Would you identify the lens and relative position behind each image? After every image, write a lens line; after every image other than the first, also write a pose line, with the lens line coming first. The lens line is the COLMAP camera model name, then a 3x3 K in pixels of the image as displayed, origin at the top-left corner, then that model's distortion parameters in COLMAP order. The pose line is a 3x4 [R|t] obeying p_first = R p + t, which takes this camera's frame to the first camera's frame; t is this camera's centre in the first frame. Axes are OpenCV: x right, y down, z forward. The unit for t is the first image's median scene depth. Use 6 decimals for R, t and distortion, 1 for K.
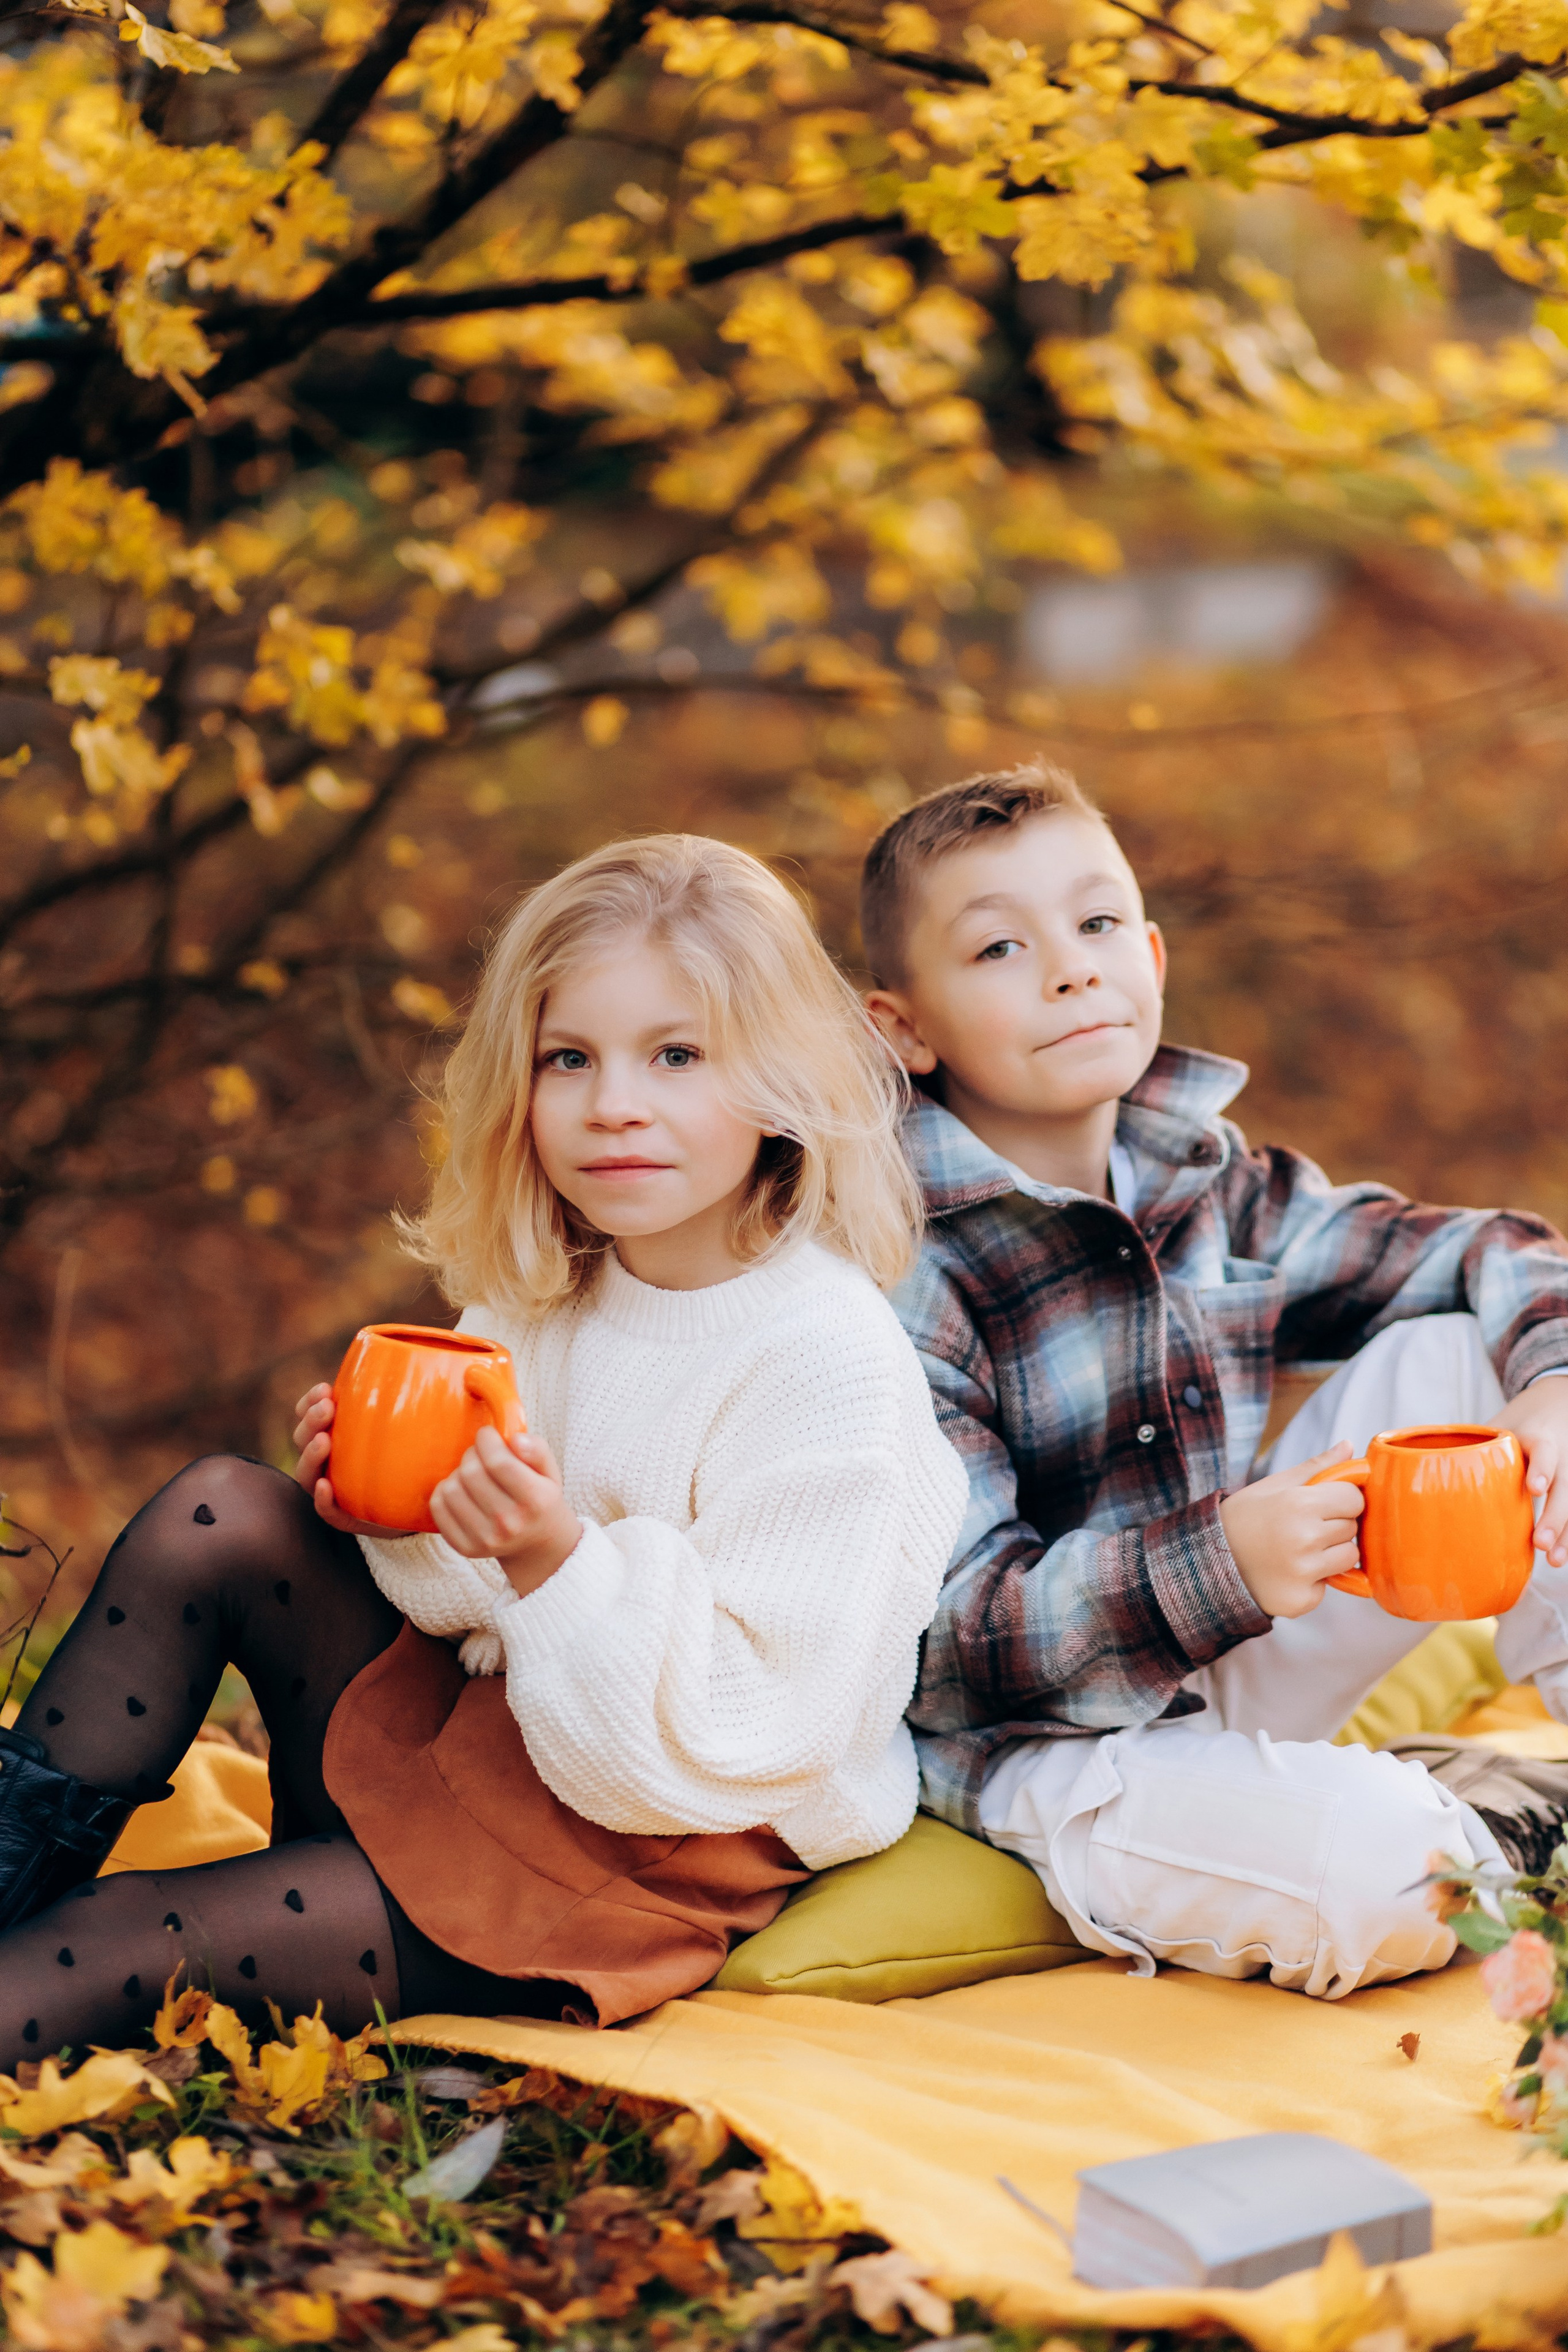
lens RADIAL K [[5622.3, 0, 783.7], [0, 5622.3, 1174.6], [0, 0, 1]] dist [0.002705, 0.091004]
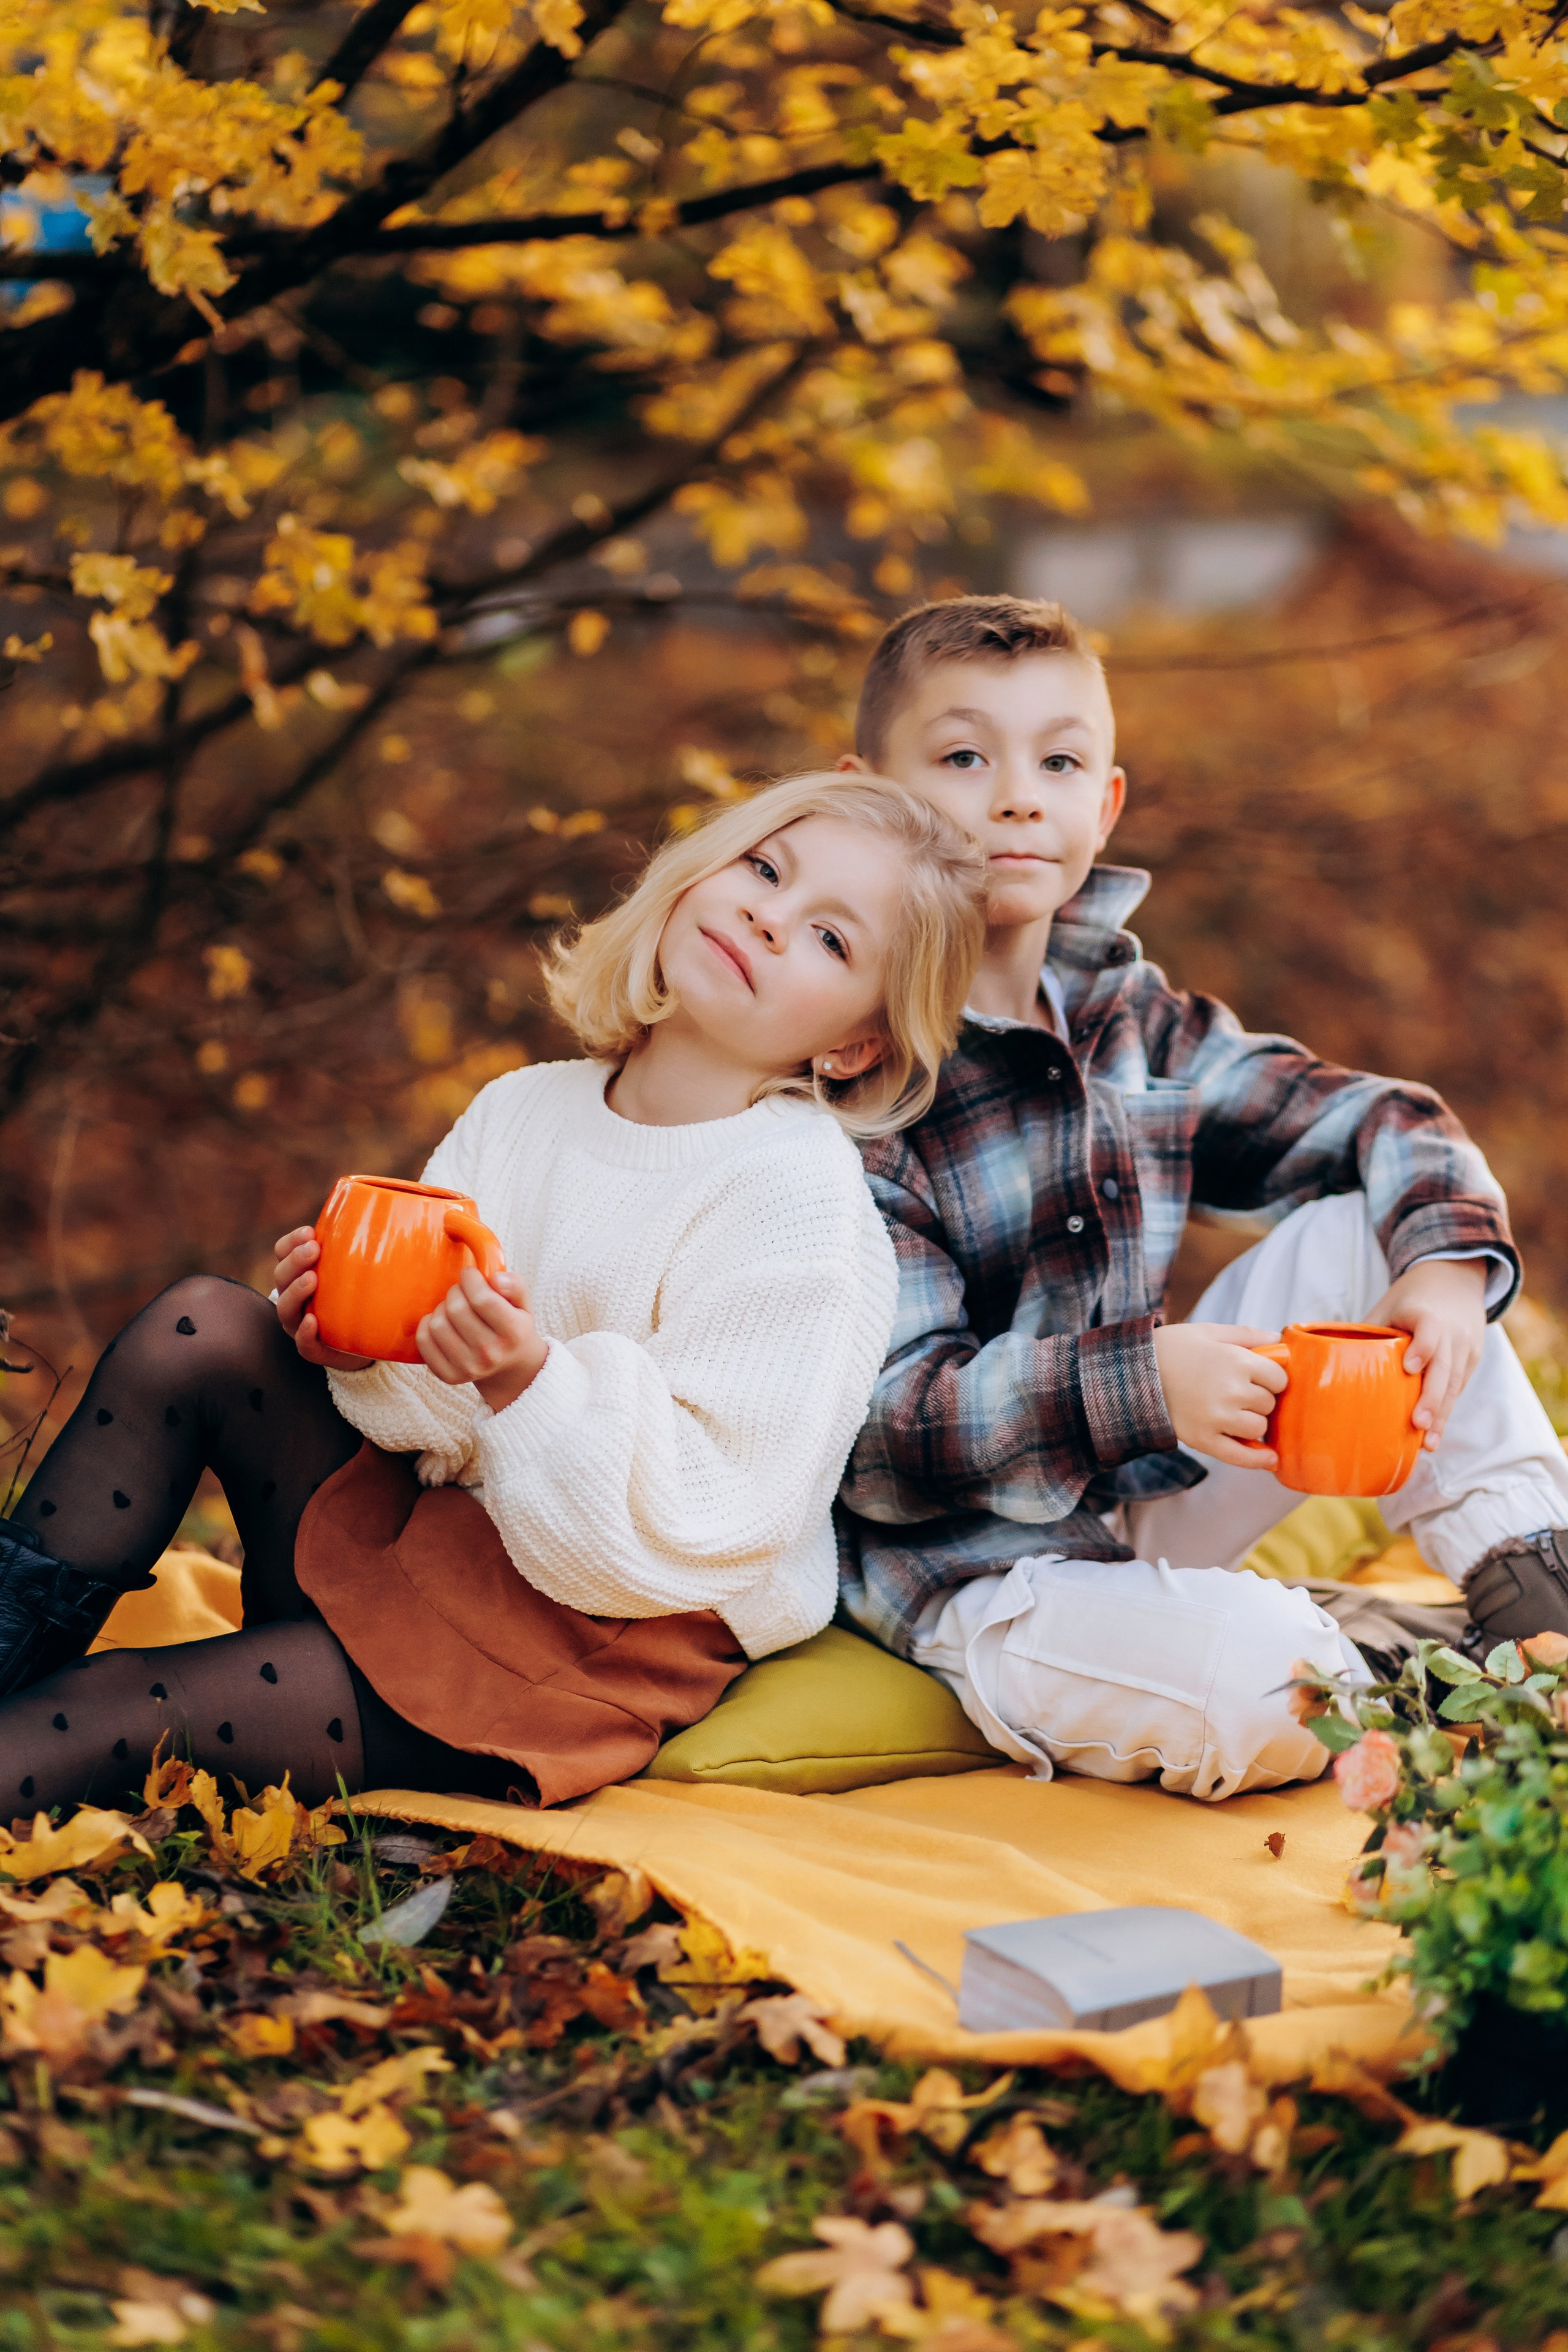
lens RADIAL K [[5622.3, 0, 783.7], [0, 5622.3, 1174.6], [0, 0, 1]] dist [0.002705, 0.091004]
pose [[0.999545, 0.030043, 0.002683, 0.006053], [-0.030068, 0.999501, 0.009688, 0.011969], [-0.002390, -0.009765, 0.999949, -0.074543]]
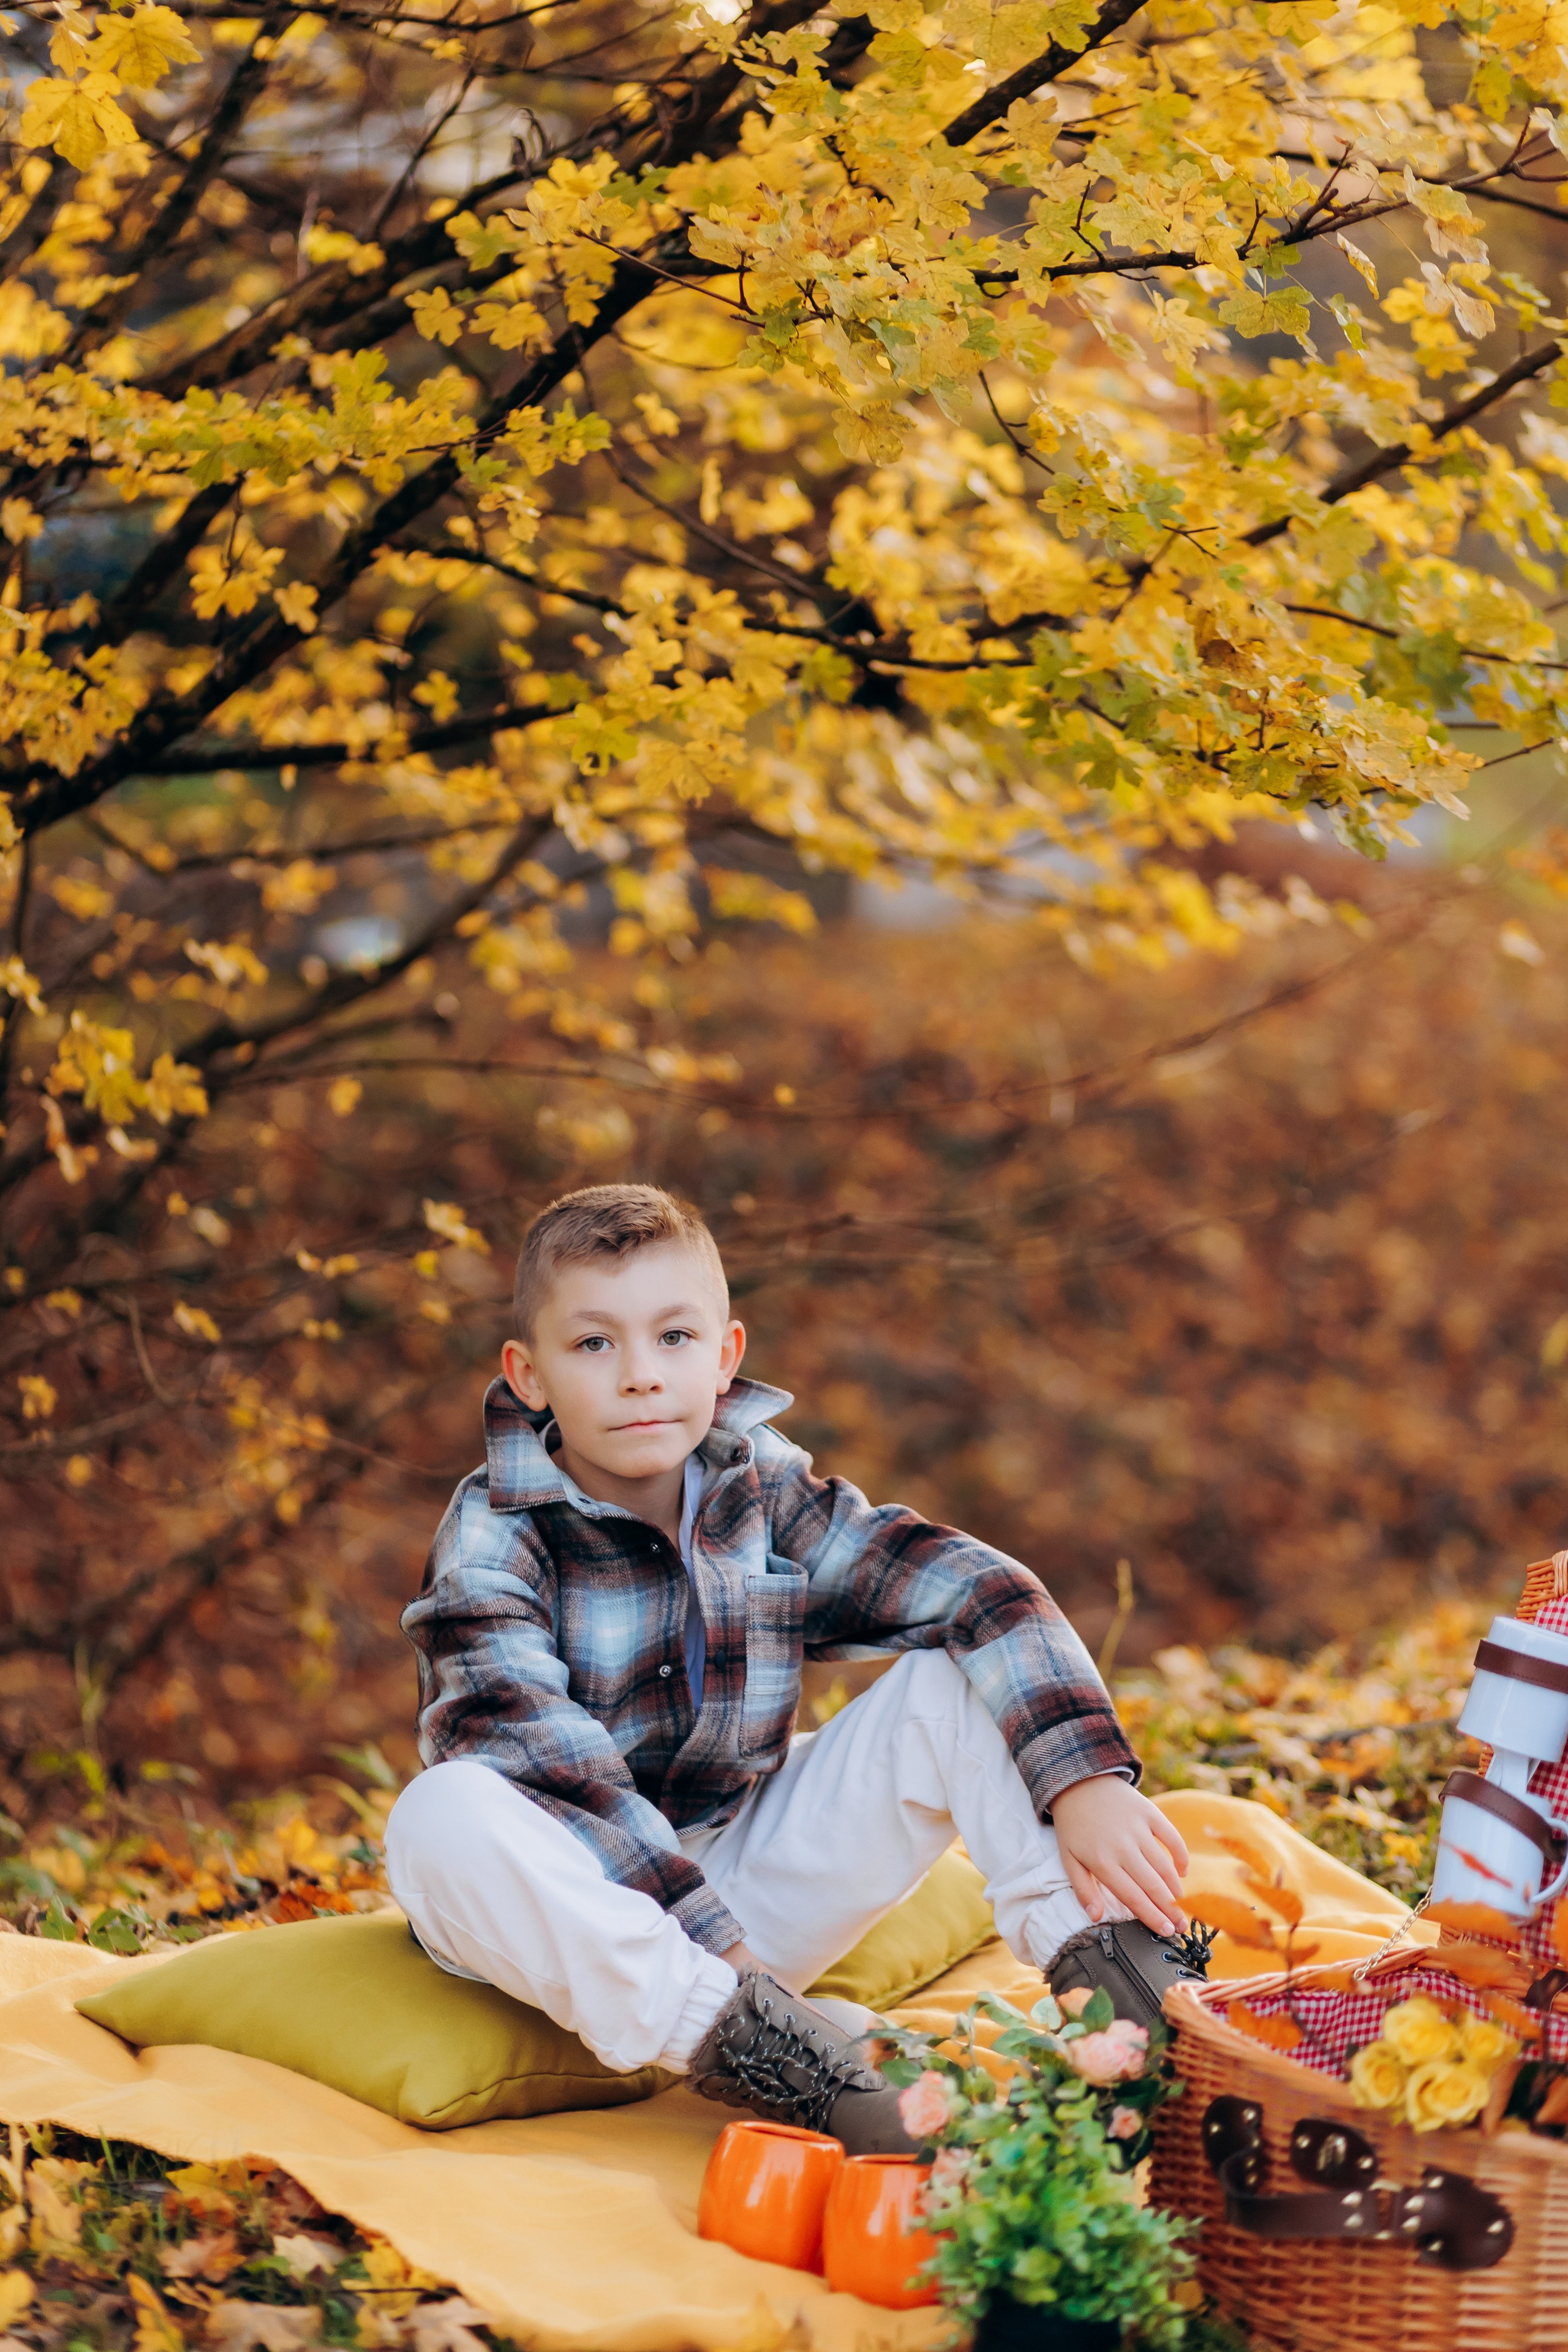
lens RADIAL K [[5622.3, 0, 783.7], [0, 5622.3, 1174.6], [0, 0, 1]] dist [0.002705, 0.091004]
pose [[0.999791, 0.008456, 0.018589, 0.046924], [-0.007858, 0.999457, -0.031996, -0.028339], [-0.018849, 0.031843, 0.999315, -0.261436]]
